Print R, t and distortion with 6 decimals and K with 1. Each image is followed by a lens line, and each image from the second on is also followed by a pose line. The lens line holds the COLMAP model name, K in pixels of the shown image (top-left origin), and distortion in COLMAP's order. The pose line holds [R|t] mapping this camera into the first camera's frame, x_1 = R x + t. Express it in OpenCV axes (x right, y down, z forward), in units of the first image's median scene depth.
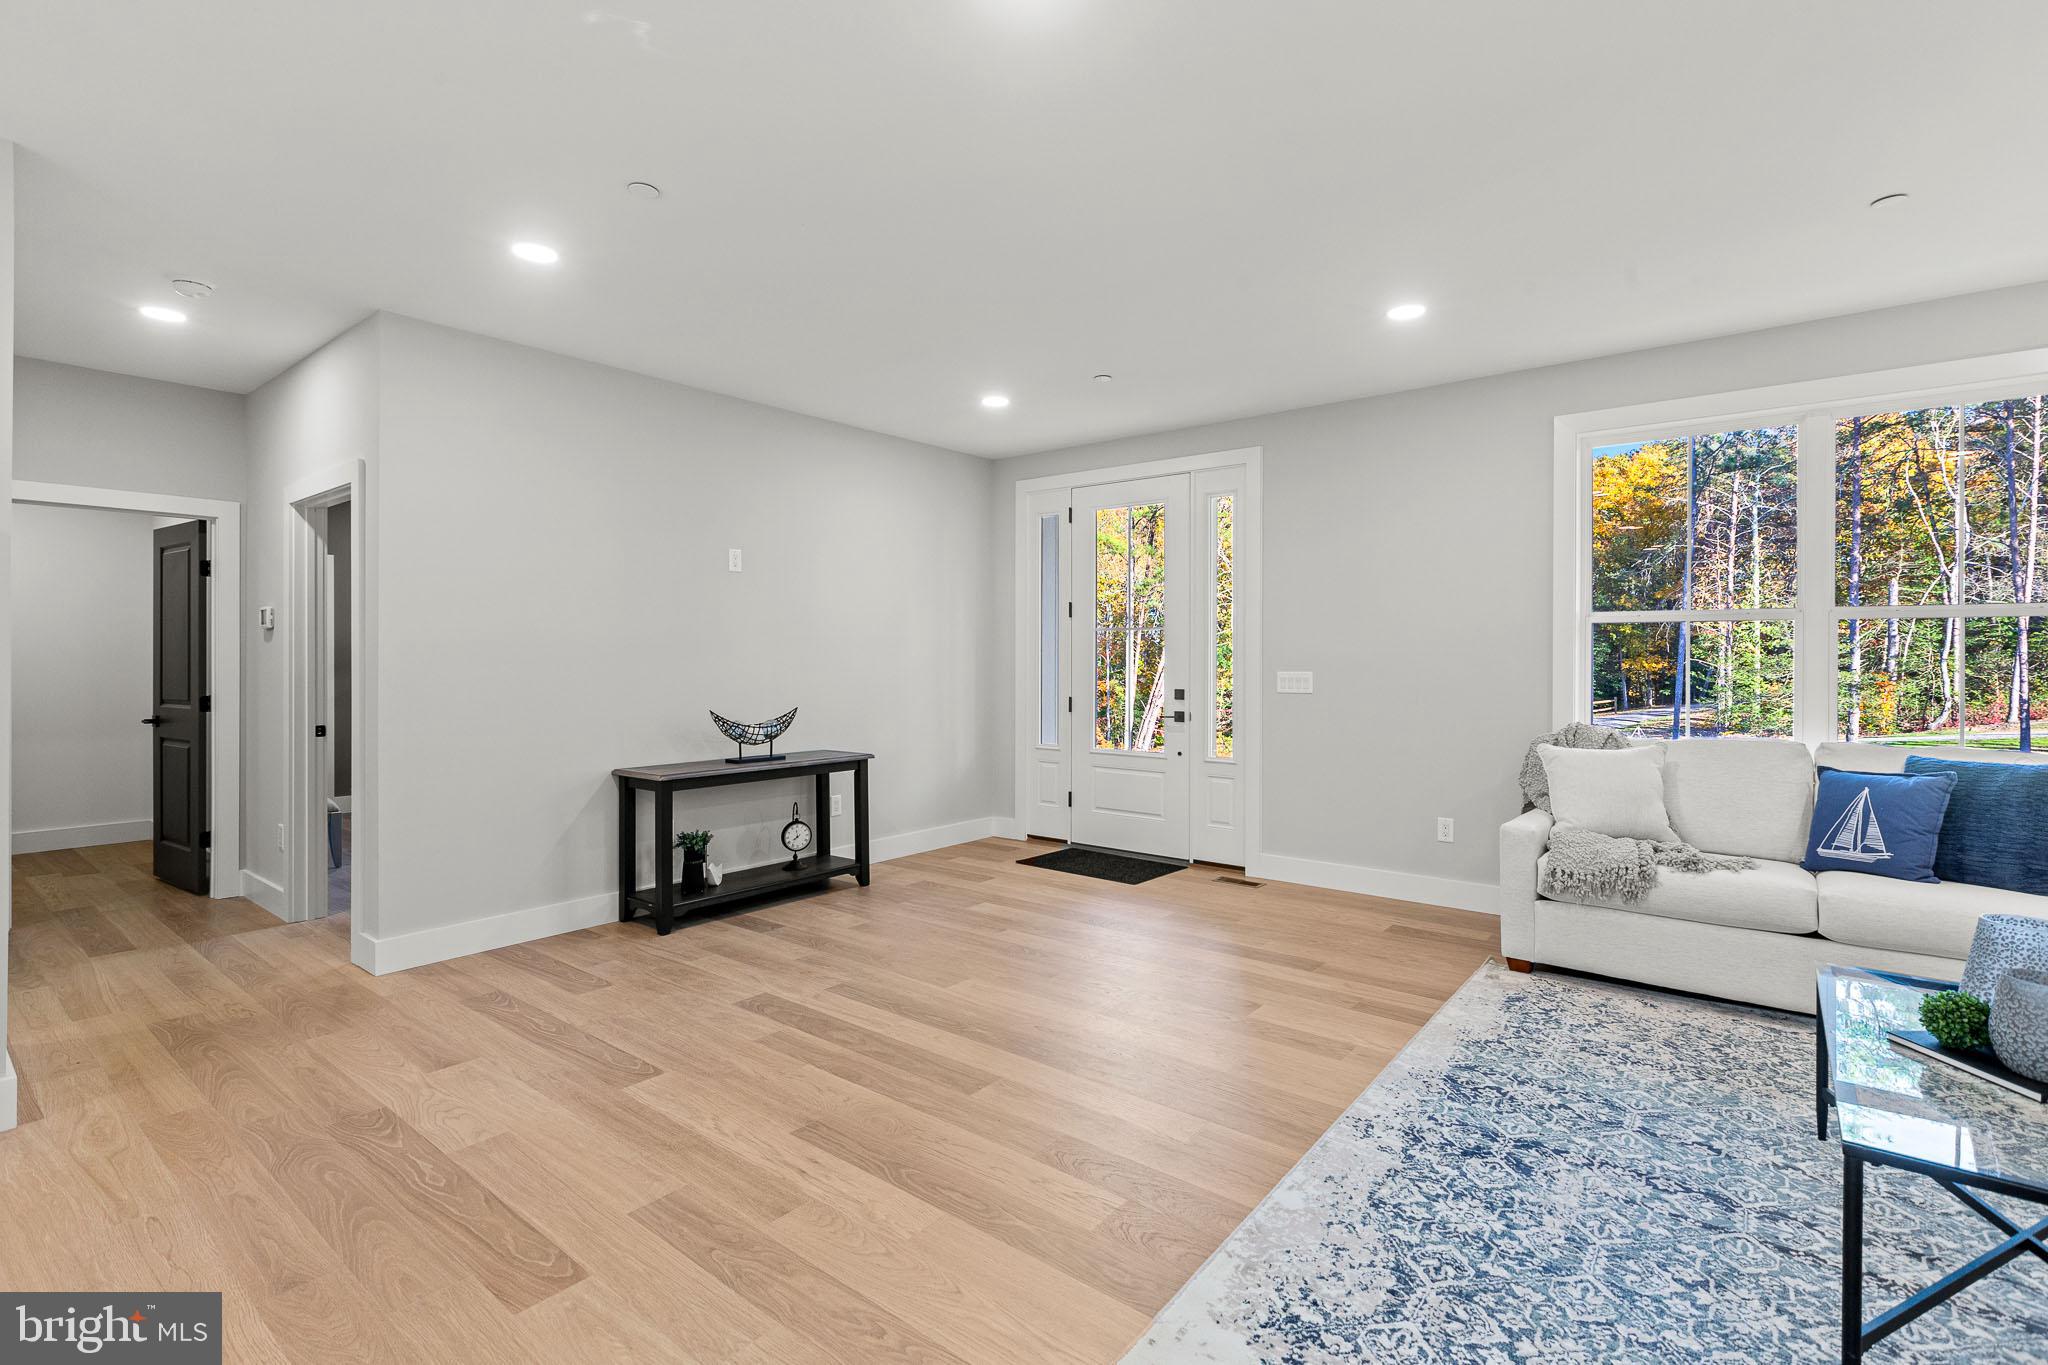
lens RADIAL K [[948.1, 0, 1032.2], [0, 948.1, 667.3], [0, 0, 1]] dist [0.004902, 0.000464]
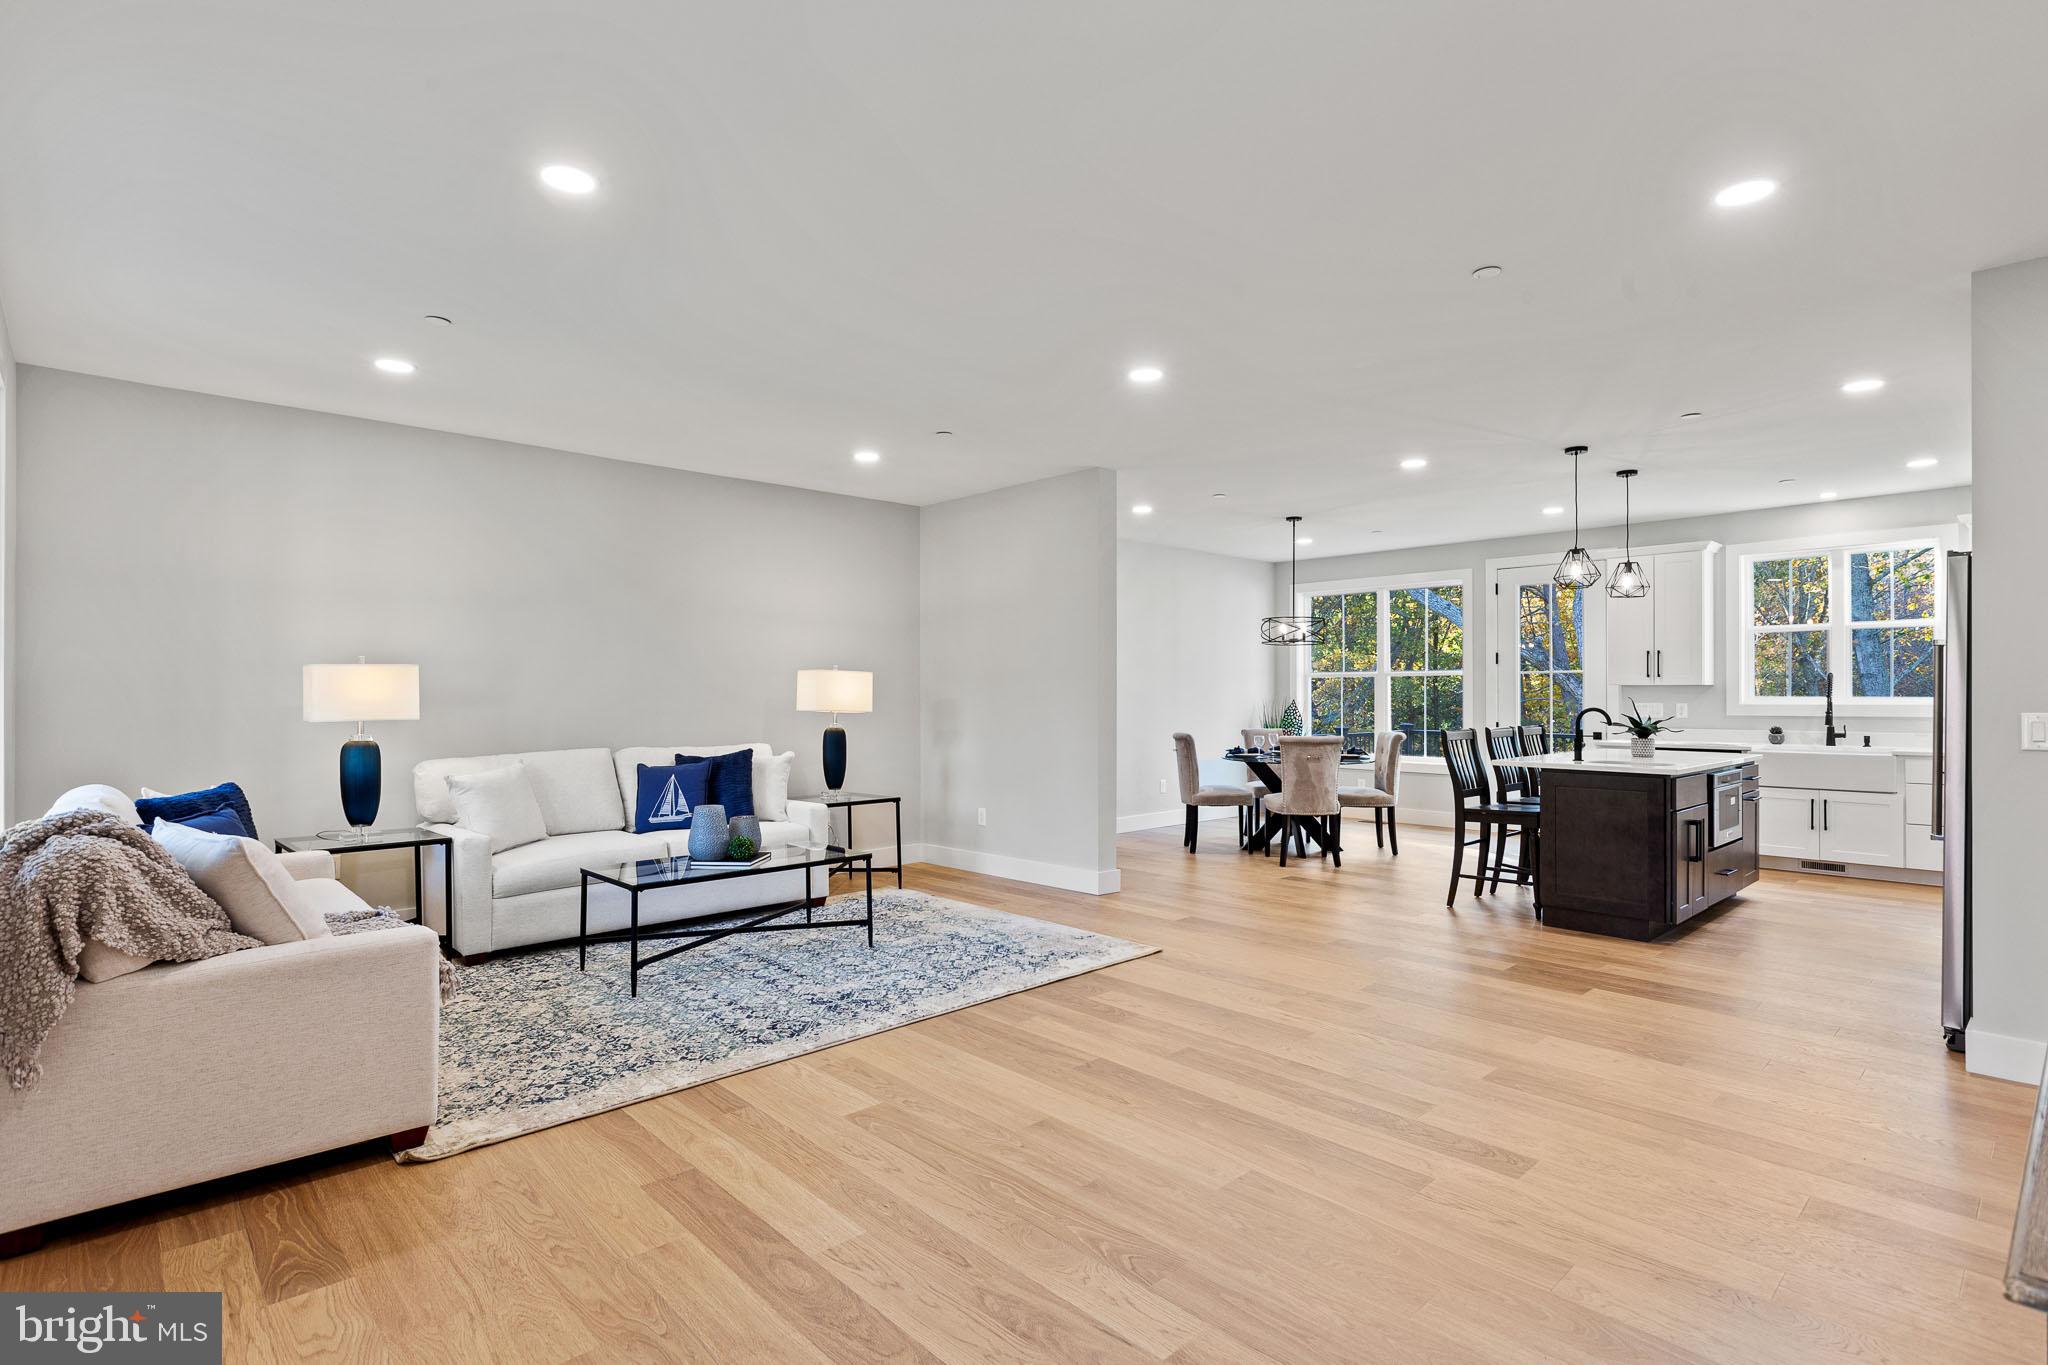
lens RADIAL K [[992.5, 0, 1023.6], [0, 992.5, 700.9], [0, 0, 1]] dist [-0.002897, 0.001956]
pose [[-0.988827, -0.001523, 0.149060, -0.037992], [0.000917, 0.999867, 0.016302, -0.015375], [-0.149065, 0.016257, -0.988694, 1.920619]]
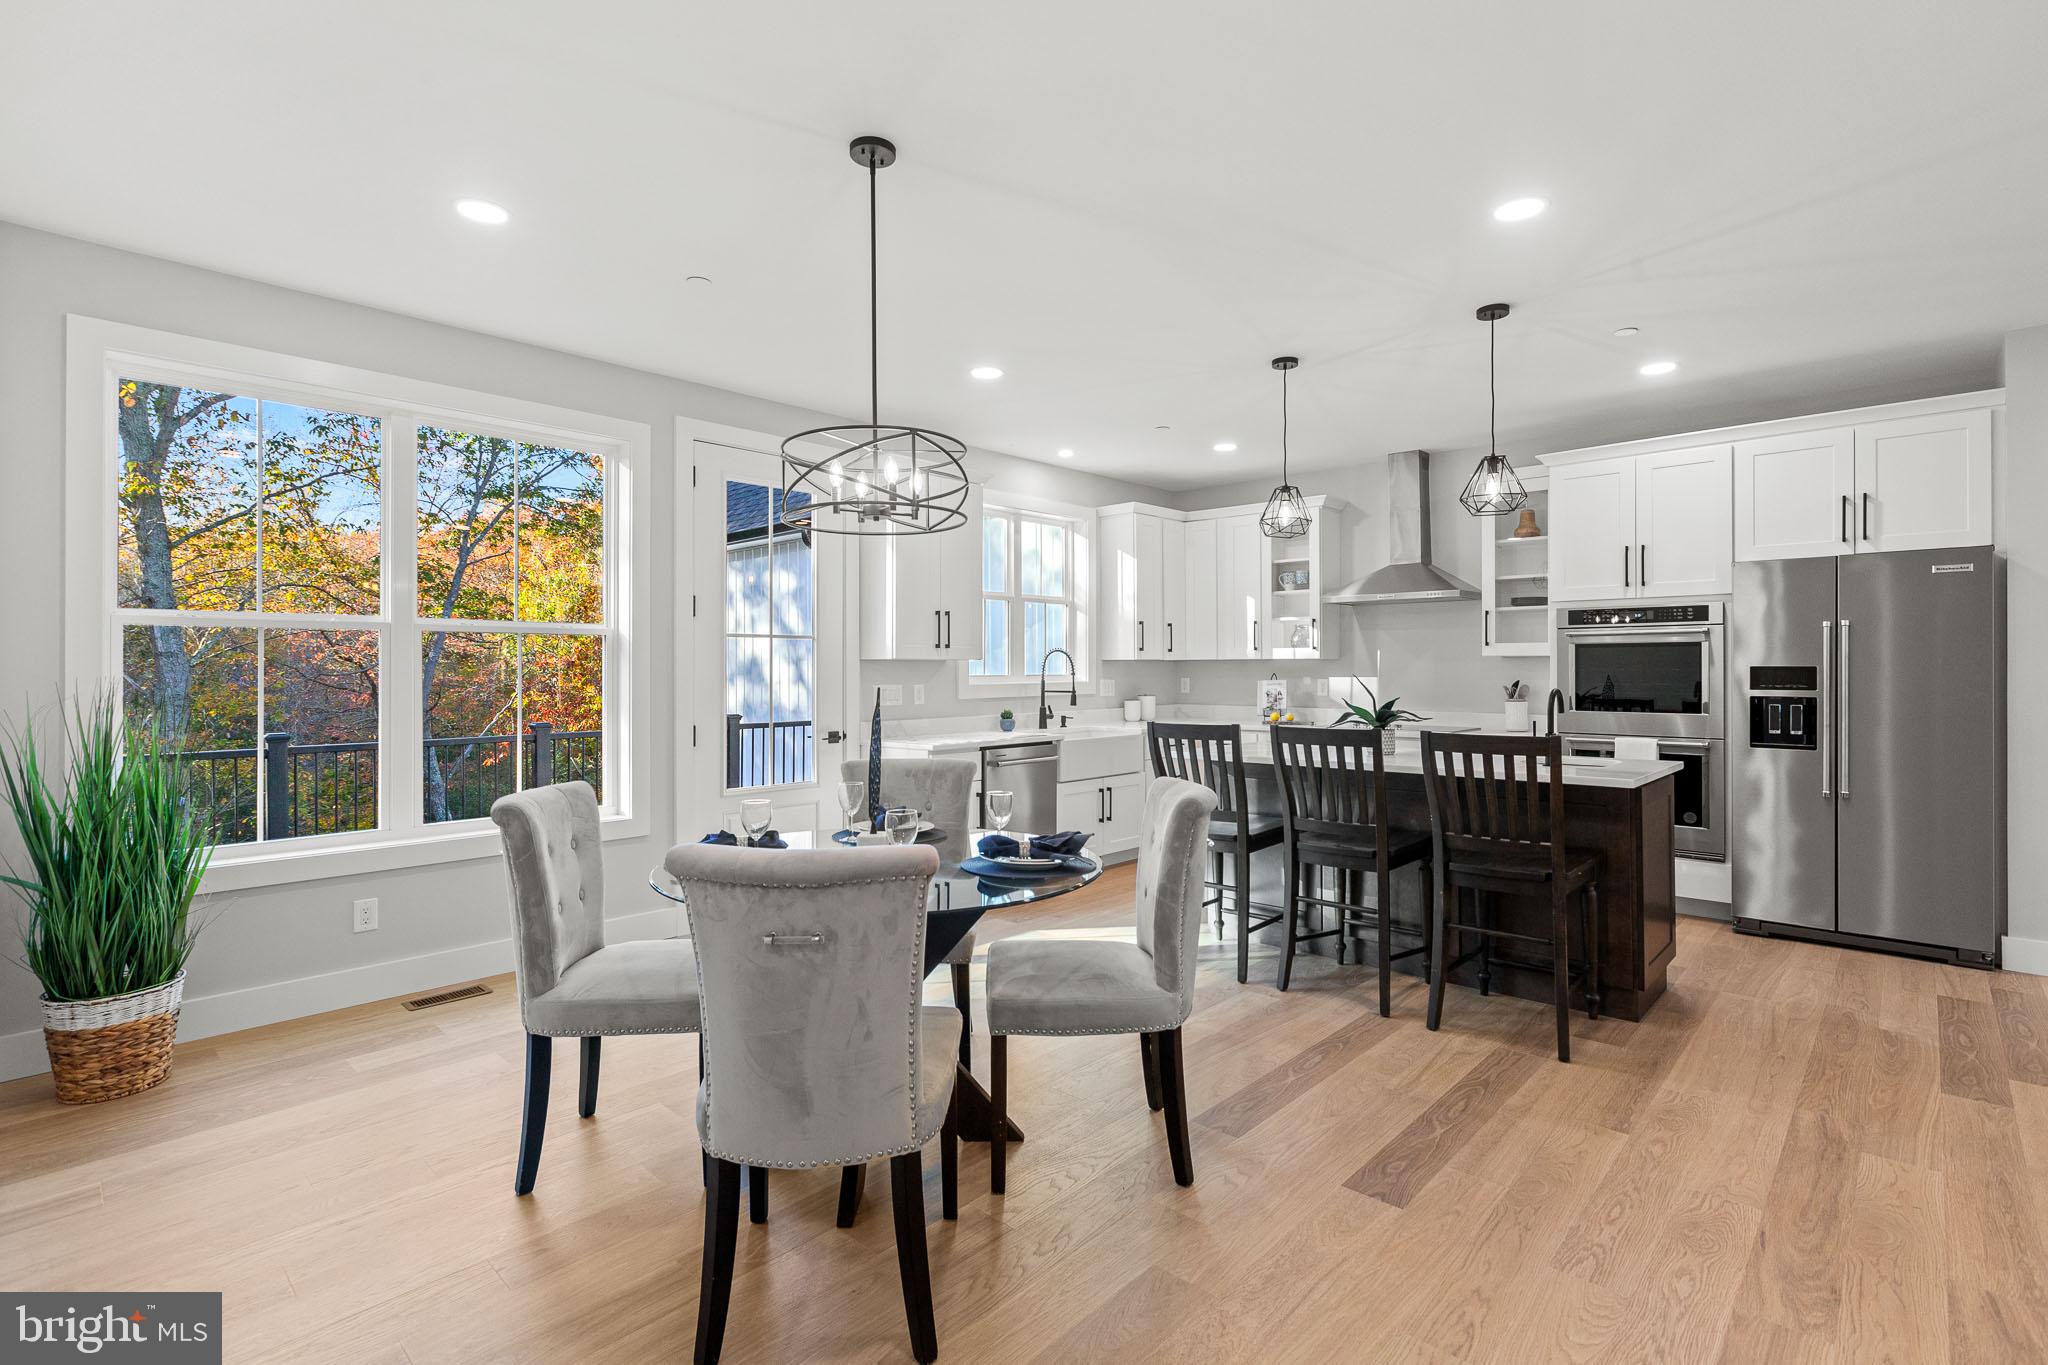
lens RADIAL K [[948.1, 0, 1032.3], [0, 948.1, 669.5], [0, 0, 1]] dist [0.004902, 0.000464]
pose [[-0.075098, -0.011002, -0.997115, 0.437866], [-0.005576, 0.999928, -0.010613, 0.021611], [0.997161, 0.004763, -0.075154, -0.376289]]
